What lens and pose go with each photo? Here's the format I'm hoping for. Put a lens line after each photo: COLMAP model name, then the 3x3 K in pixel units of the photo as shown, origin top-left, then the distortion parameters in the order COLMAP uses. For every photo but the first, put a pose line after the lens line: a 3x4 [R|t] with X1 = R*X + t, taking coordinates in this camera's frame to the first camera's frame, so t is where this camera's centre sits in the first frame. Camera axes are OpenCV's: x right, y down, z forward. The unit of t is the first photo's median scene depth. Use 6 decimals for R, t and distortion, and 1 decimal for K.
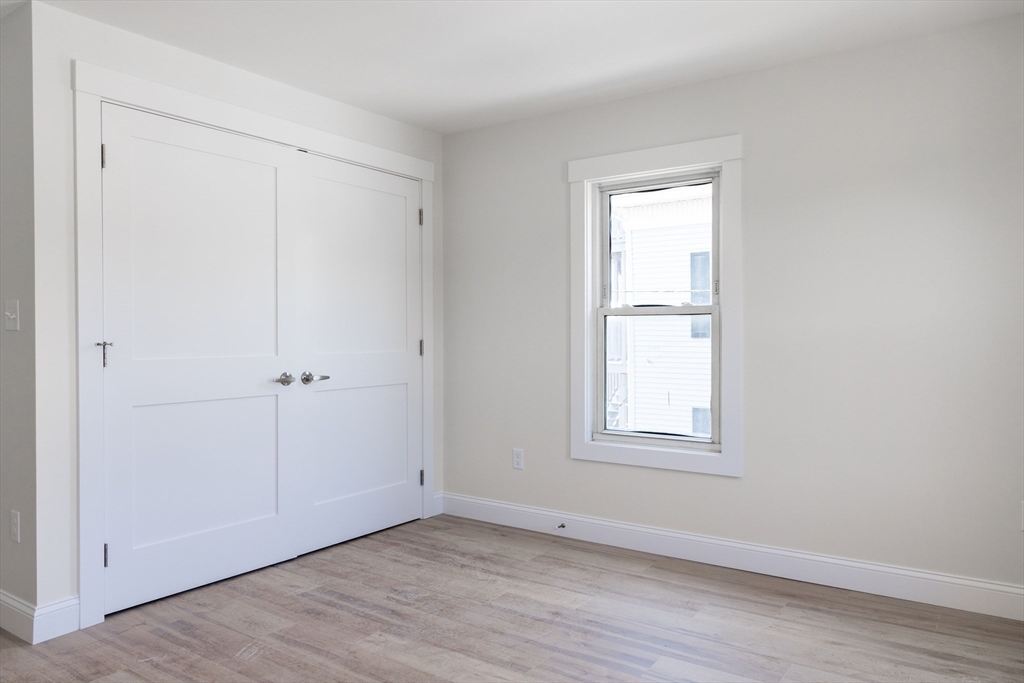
lens RADIAL K [[682.3, 0, 563.8], [0, 682.3, 340.6], [0, 0, 1]] dist [-0.001607, 0.001710]
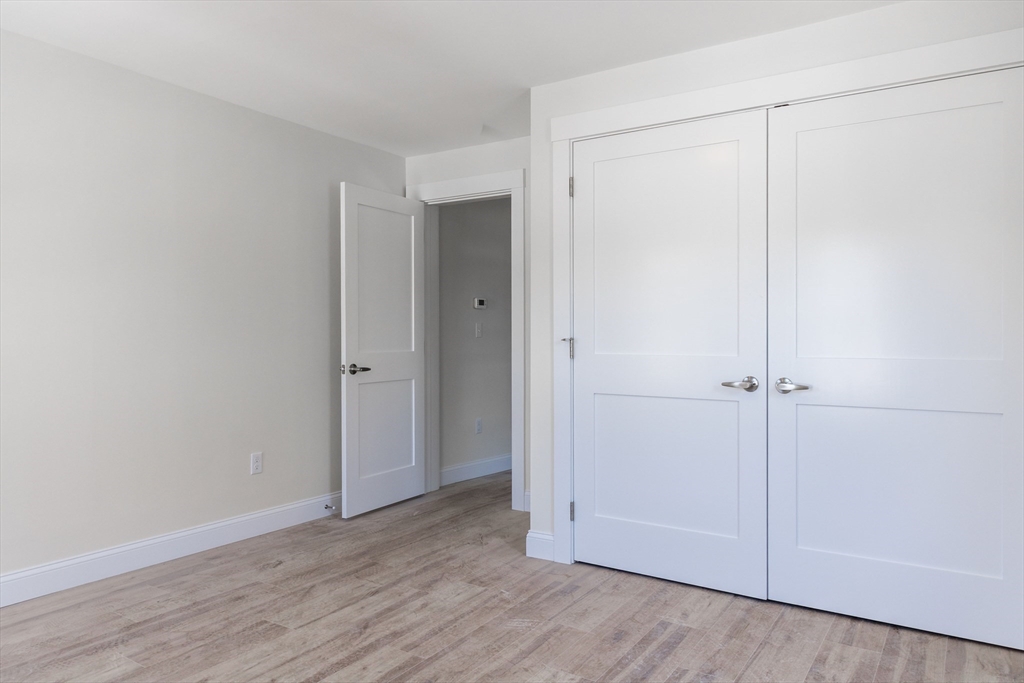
lens RADIAL K [[721.6, 0, 527.7], [0, 721.6, 341.0], [0, 0, 1]] dist [0.010688, 0.000219]
pose [[0.004947, 0.013198, -0.999901, 0.571874], [-0.008620, 0.999876, 0.013155, -0.008285], [0.999951, 0.008554, 0.005060, 0.831689]]
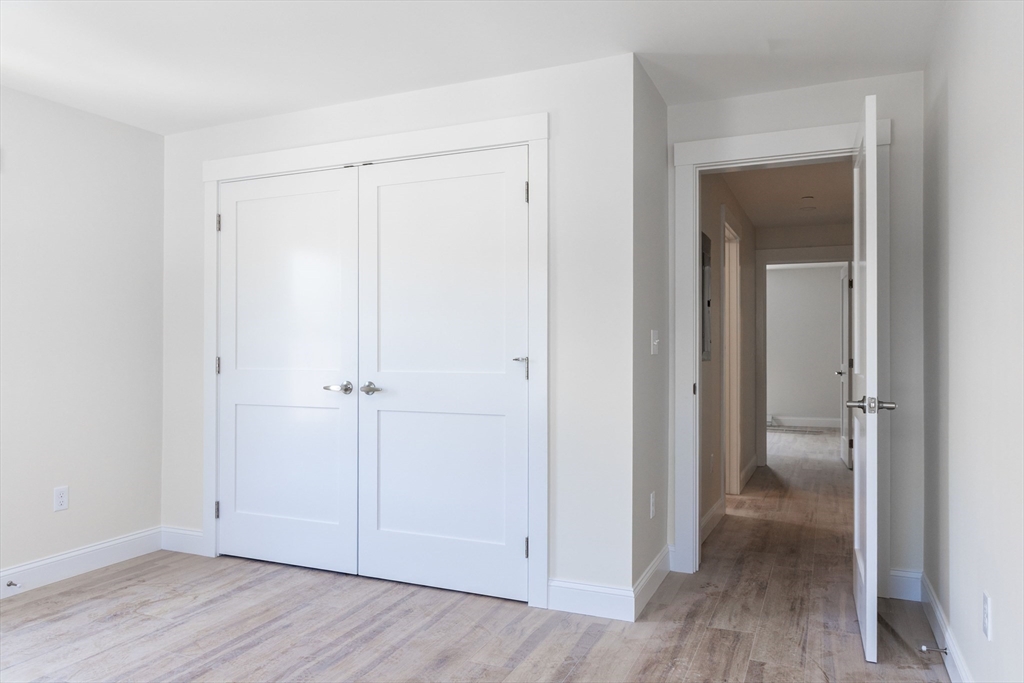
lens RADIAL K [[721.6, 0, 527.7], [0, 721.6, 341.0], [0, 0, 1]] dist [0.010688, 0.000219]
pose [[0.167403, -0.012835, -0.985805, 0.807530], [-0.012322, 0.999810, -0.015109, -0.011481], [0.985812, 0.014677, 0.167213, 1.254016]]
